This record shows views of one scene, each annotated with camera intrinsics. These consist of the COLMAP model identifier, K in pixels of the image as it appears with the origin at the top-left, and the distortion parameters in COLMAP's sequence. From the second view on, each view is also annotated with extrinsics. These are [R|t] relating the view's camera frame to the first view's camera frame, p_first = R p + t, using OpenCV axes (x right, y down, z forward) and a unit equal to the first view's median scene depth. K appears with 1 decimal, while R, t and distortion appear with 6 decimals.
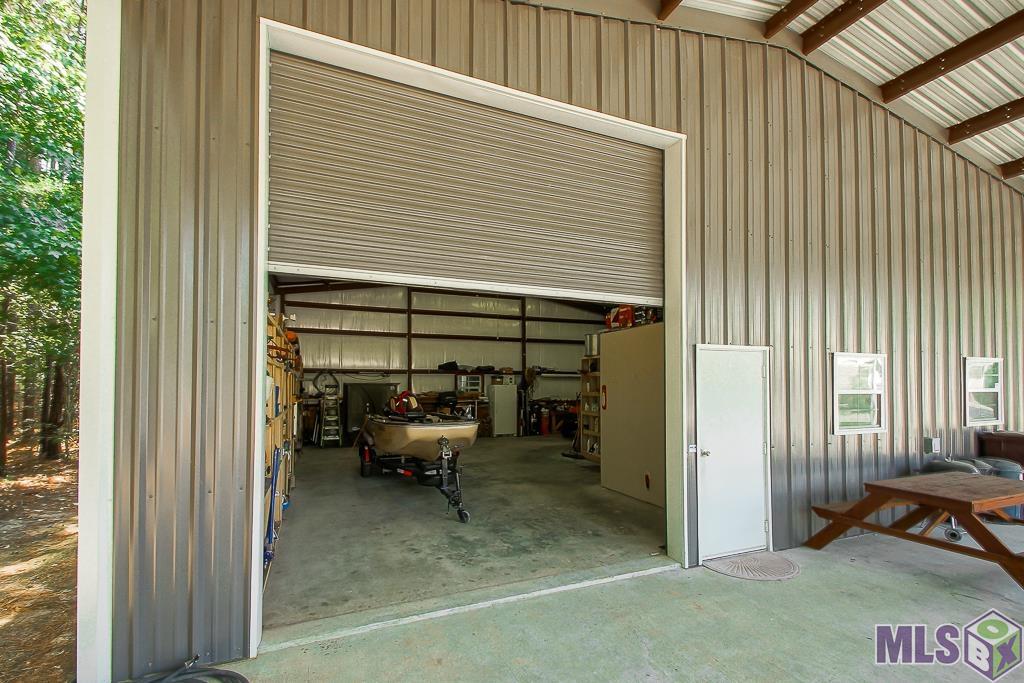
lens RADIAL K [[447.7, 0, 522.7], [0, 447.7, 378.5], [0, 0, 1]] dist [-0.001290, 0.000082]
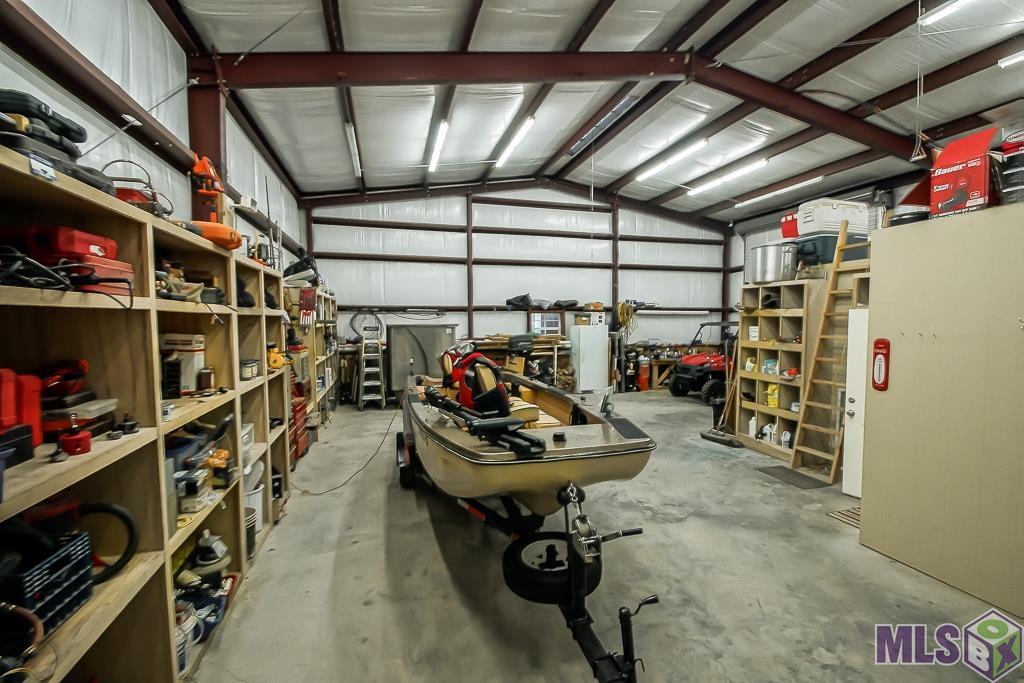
lens RADIAL K [[447.7, 0, 512.6], [0, 447.7, 341.1], [0, 0, 1]] dist [-0.001290, 0.000082]
pose [[0.989323, 0.007036, -0.145570, -0.064164], [0.001901, 0.998126, 0.061158, -0.006215], [0.145728, -0.060781, 0.987456, 0.230691]]
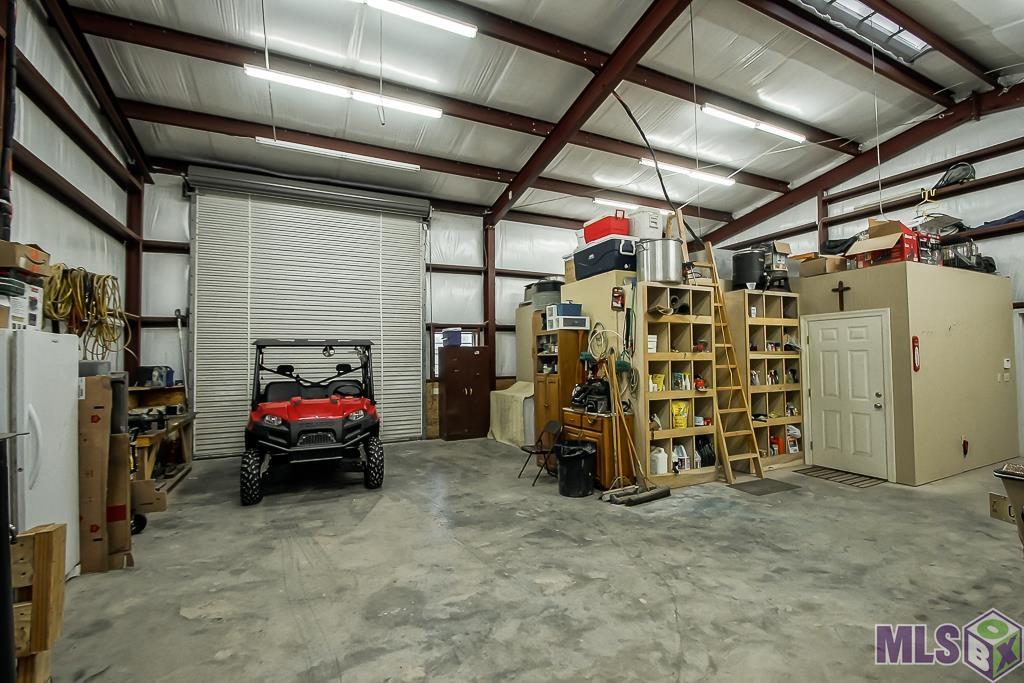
lens RADIAL K [[447.7, 0, 514.3], [0, 447.7, 347.8], [0, 0, 1]] dist [-0.001290, 0.000082]
pose [[-0.028168, 0.027182, 0.999234, -0.236381], [-0.002265, 0.999626, -0.027257, 0.025446], [-0.999601, -0.003031, -0.028096, 0.799168]]
